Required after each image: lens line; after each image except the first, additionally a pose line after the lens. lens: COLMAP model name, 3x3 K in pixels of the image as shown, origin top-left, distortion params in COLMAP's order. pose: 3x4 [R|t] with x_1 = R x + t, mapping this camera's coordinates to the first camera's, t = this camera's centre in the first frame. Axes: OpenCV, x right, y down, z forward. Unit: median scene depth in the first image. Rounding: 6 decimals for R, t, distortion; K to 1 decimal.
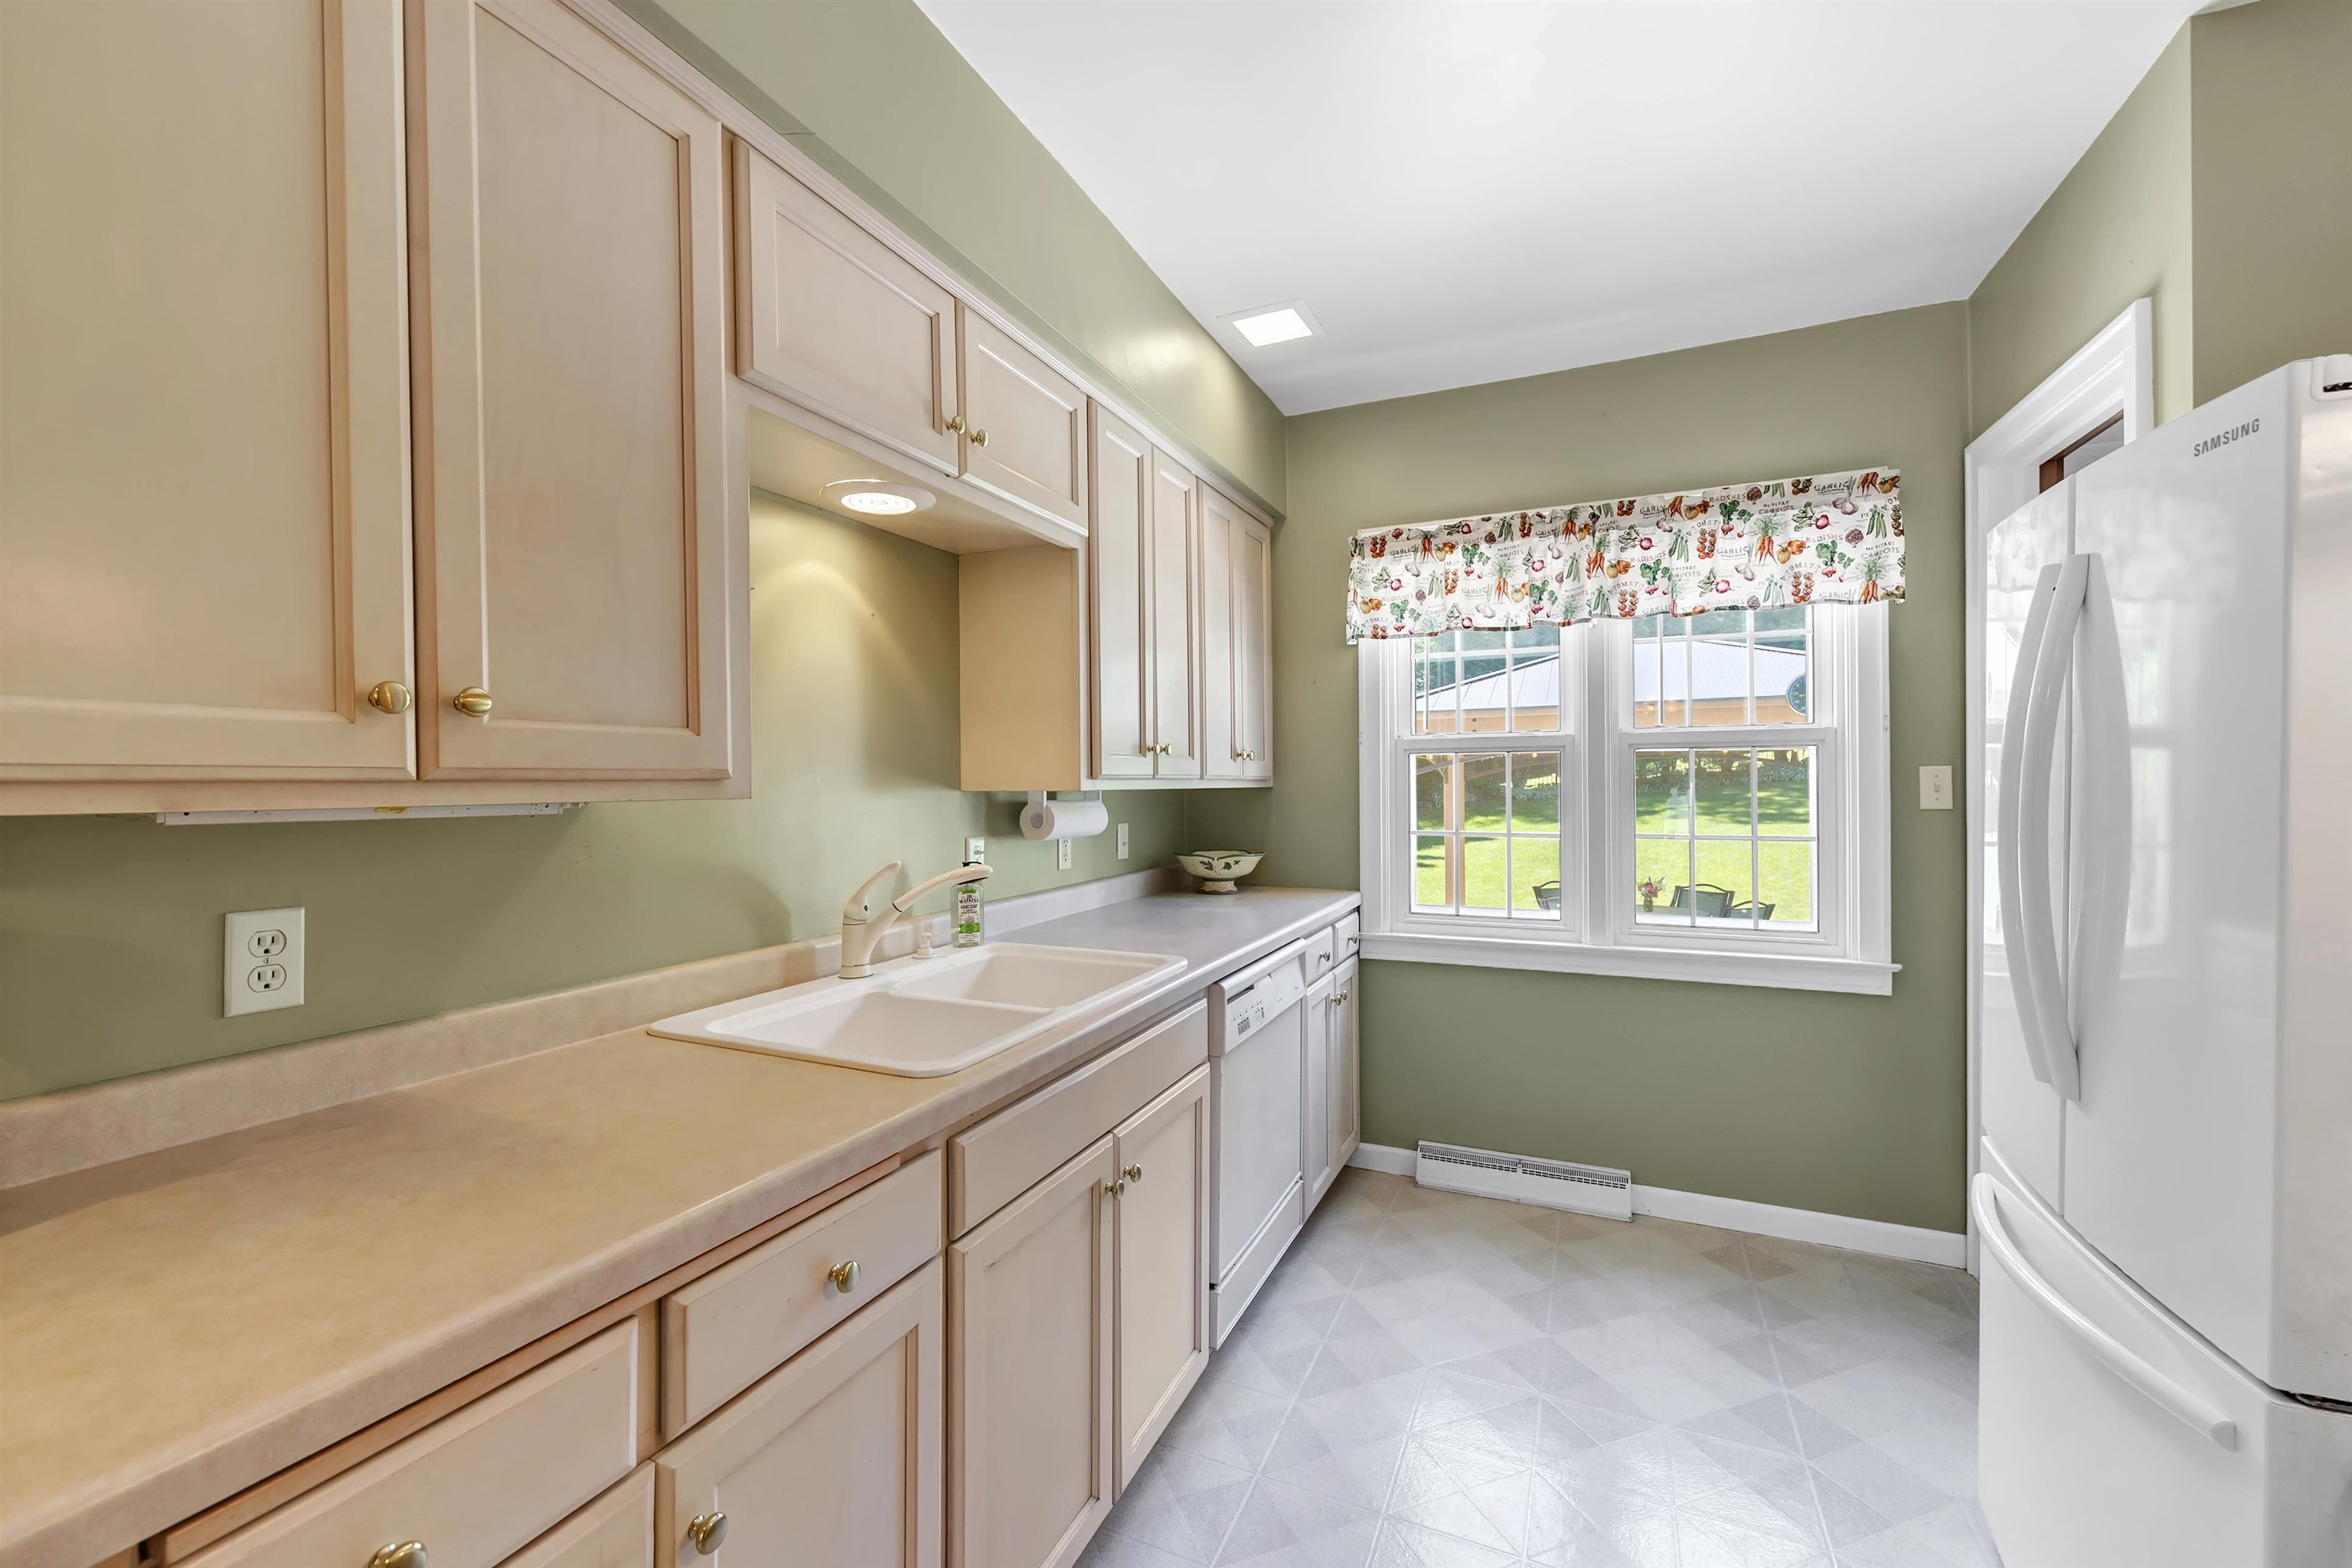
lens RADIAL K [[965.5, 0, 1164.3], [0, 965.5, 787.7], [0, 0, 1]] dist [0.001341, -0.000242]
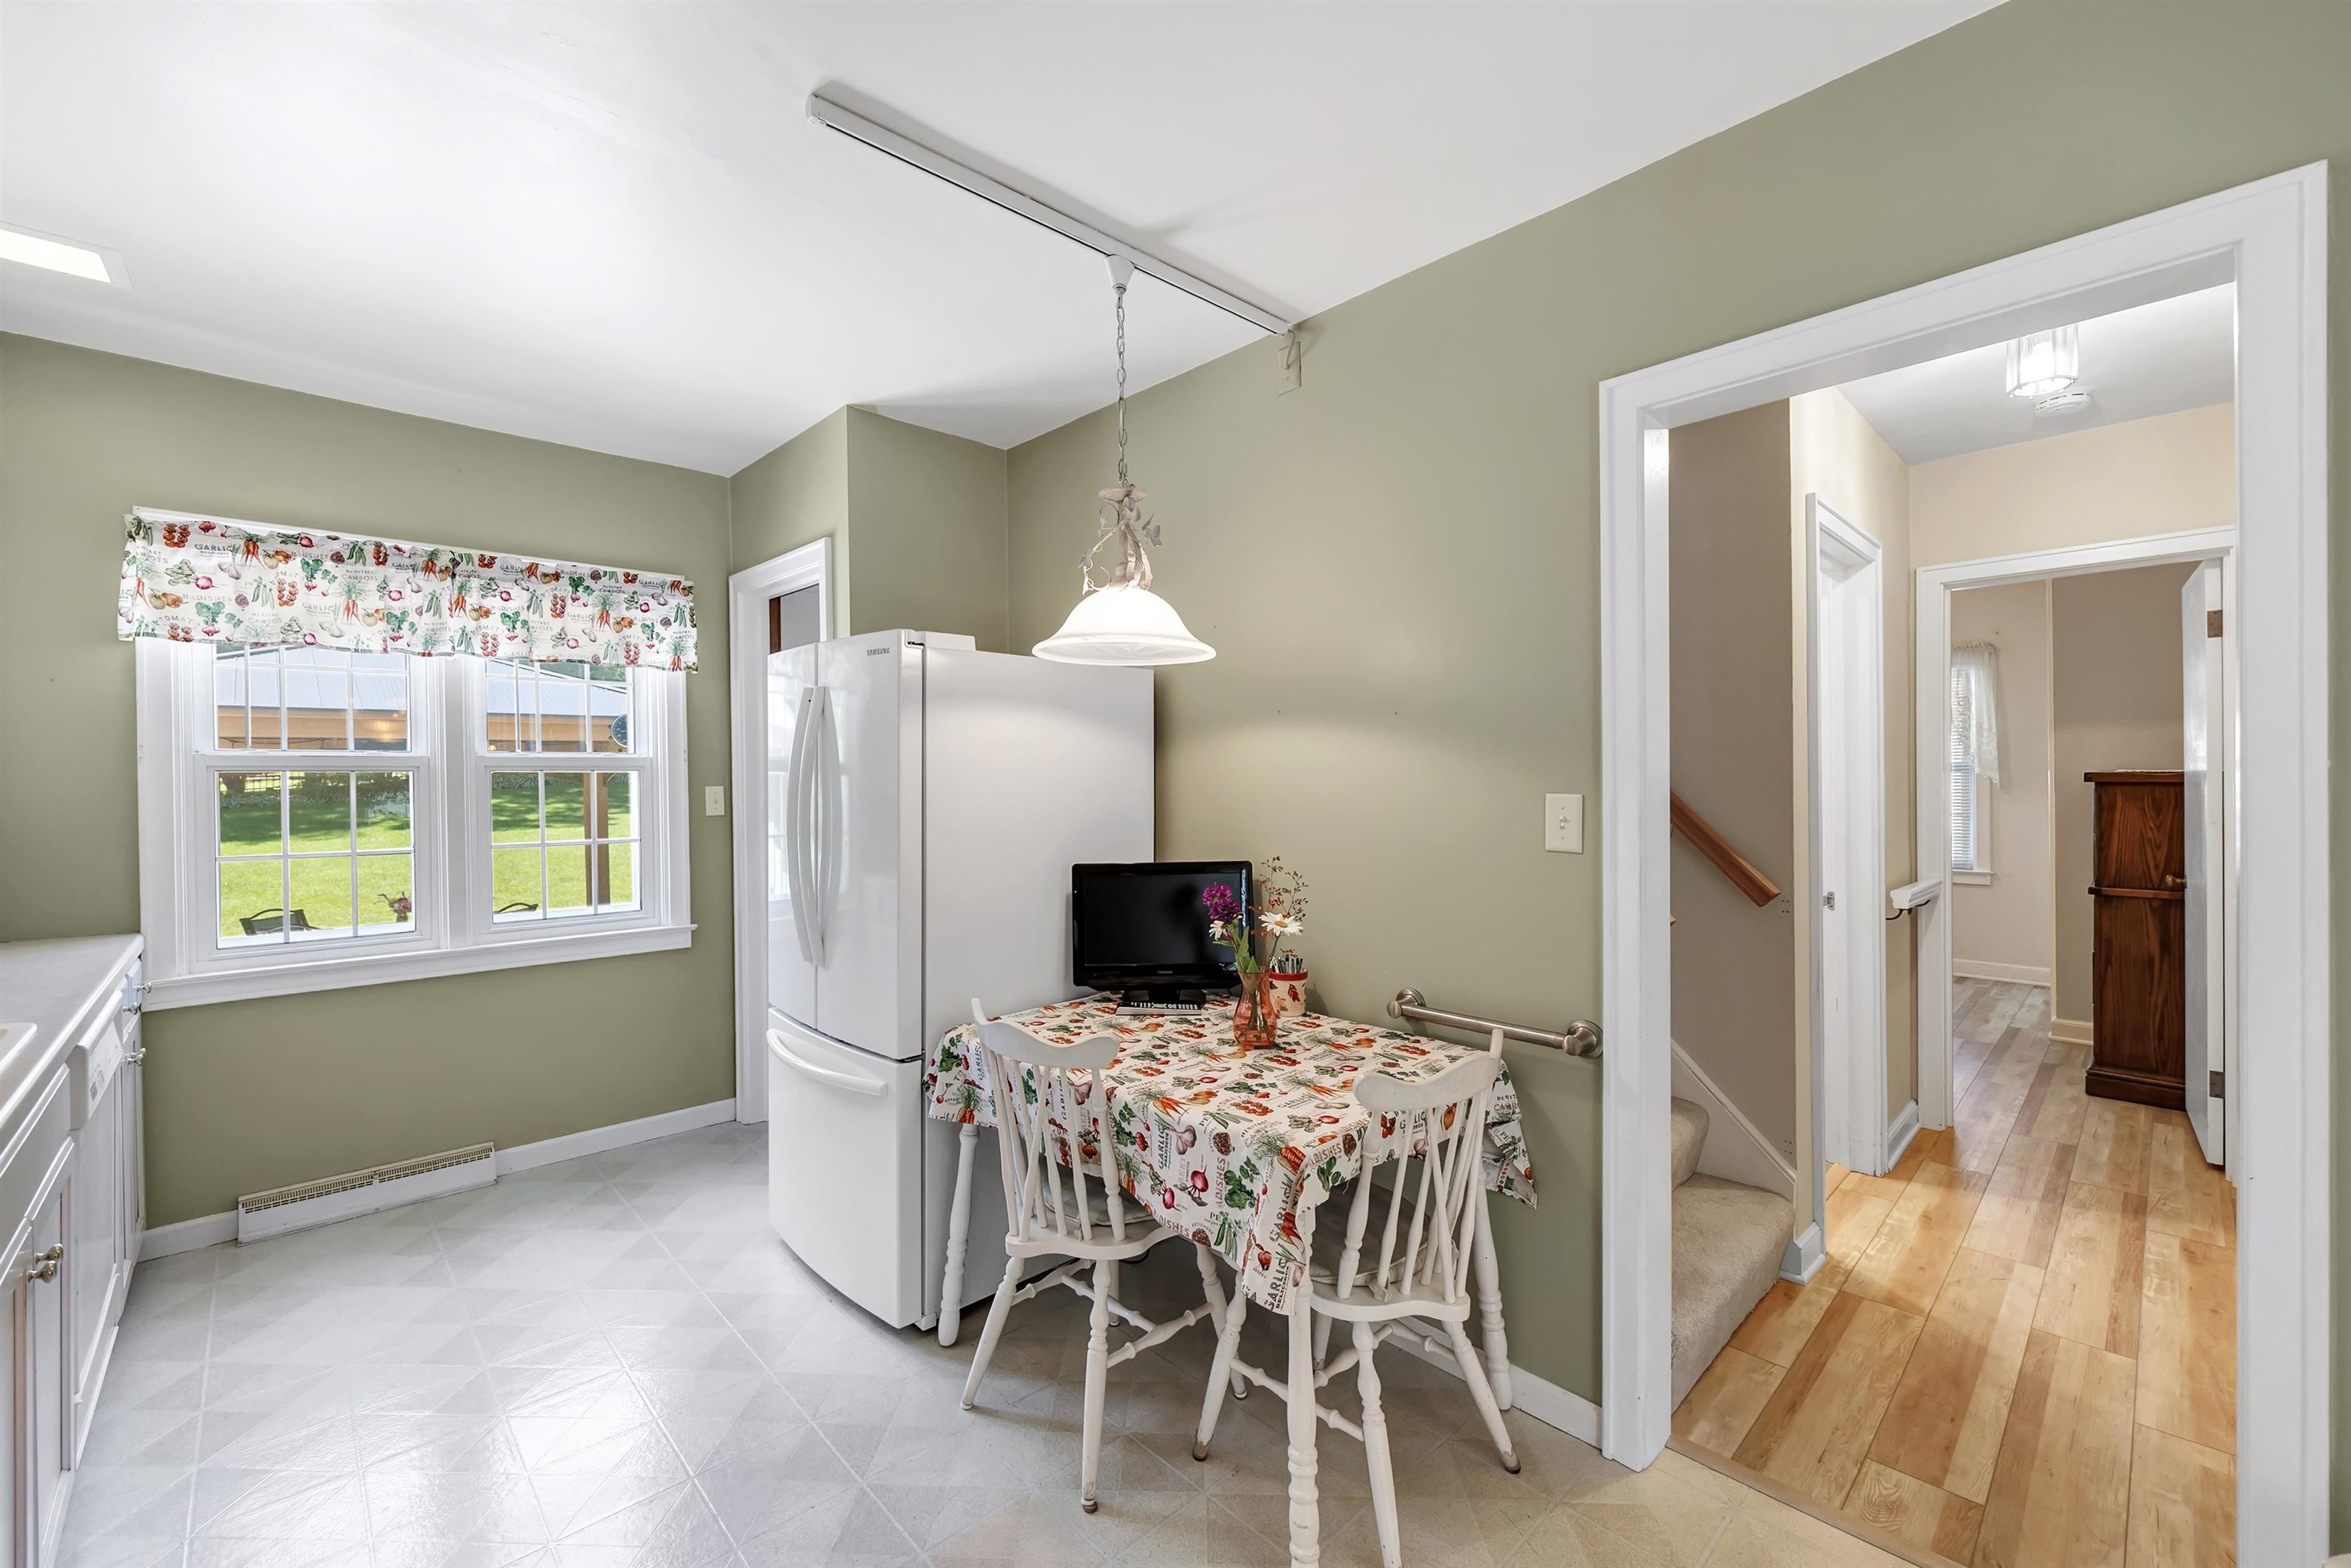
lens RADIAL K [[958.1, 0, 1155.7], [0, 958.1, 787.7], [0, 0, 1]] dist [0.001339, 0.000789]
pose [[0.385781, -0.005356, 0.922575, -0.269170], [0.010554, 0.999943, 0.001392, -0.014196], [-0.922530, 0.009200, 0.385816, -0.170836]]
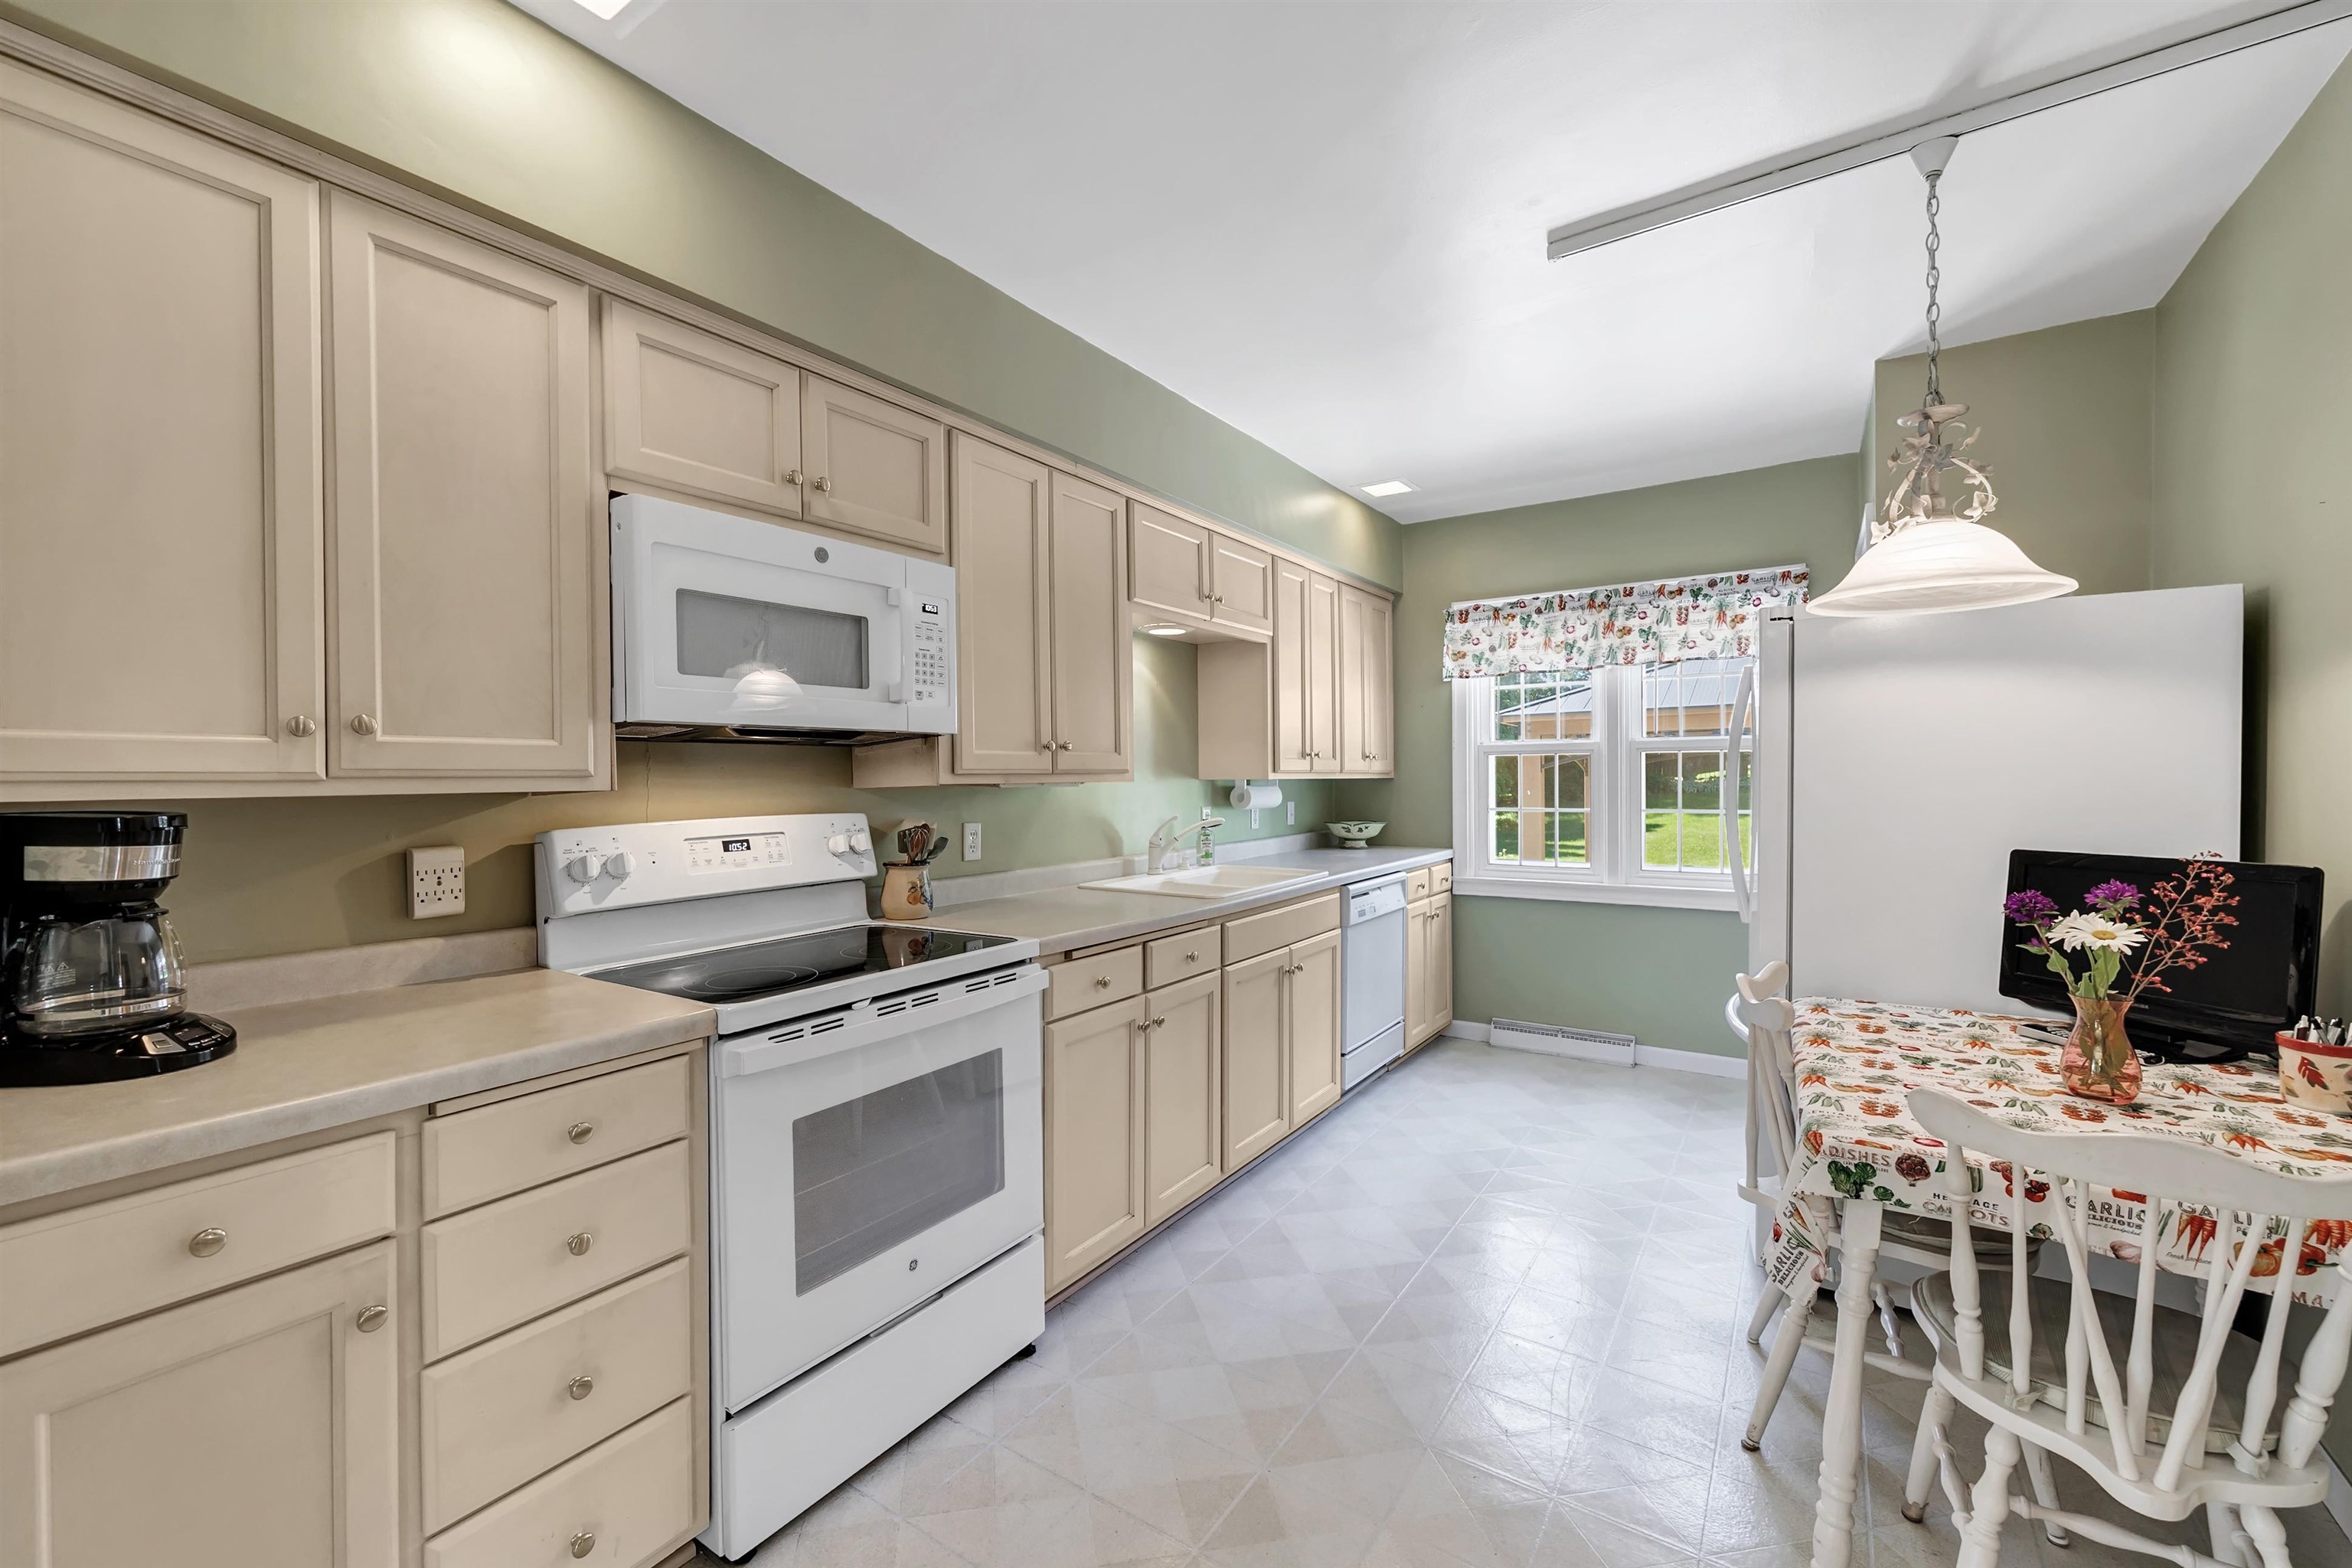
lens RADIAL K [[958.5, 0, 1156.2], [0, 958.5, 787.7], [0, 0, 1]] dist [0.001339, 0.000789]
pose [[0.984832, 0.000374, -0.173508, 0.012391], [0.000732, 0.999980, 0.006312, 0.005660], [0.173507, -0.006344, 0.984812, -0.603497]]
